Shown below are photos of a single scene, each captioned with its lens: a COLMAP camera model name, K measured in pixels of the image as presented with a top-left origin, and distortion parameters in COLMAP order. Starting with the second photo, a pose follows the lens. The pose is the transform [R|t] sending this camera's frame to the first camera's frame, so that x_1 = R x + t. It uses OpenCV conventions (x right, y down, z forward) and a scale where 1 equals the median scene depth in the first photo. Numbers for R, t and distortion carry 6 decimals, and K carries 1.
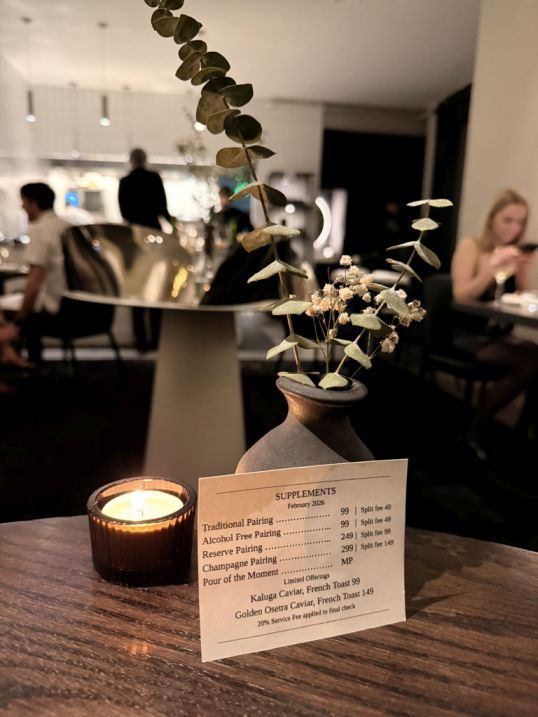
lens RADIAL K [[526.7, 0, 269.7], [0, 526.7, 360.5], [0, 0, 1]] dist [-0.024097, 0.012388]
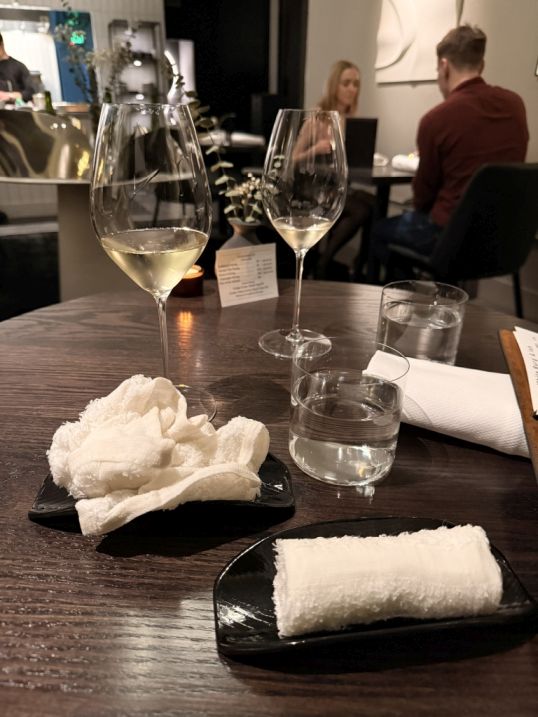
lens RADIAL K [[526.7, 0, 265.4], [0, 526.7, 358.4], [0, 0, 1]] dist [-0.024097, 0.012388]
pose [[0.965217, -0.132006, 0.225680, -0.099590], [0.071957, 0.963969, 0.256097, 0.007684], [-0.251355, -0.230949, 0.939938, -0.348615]]
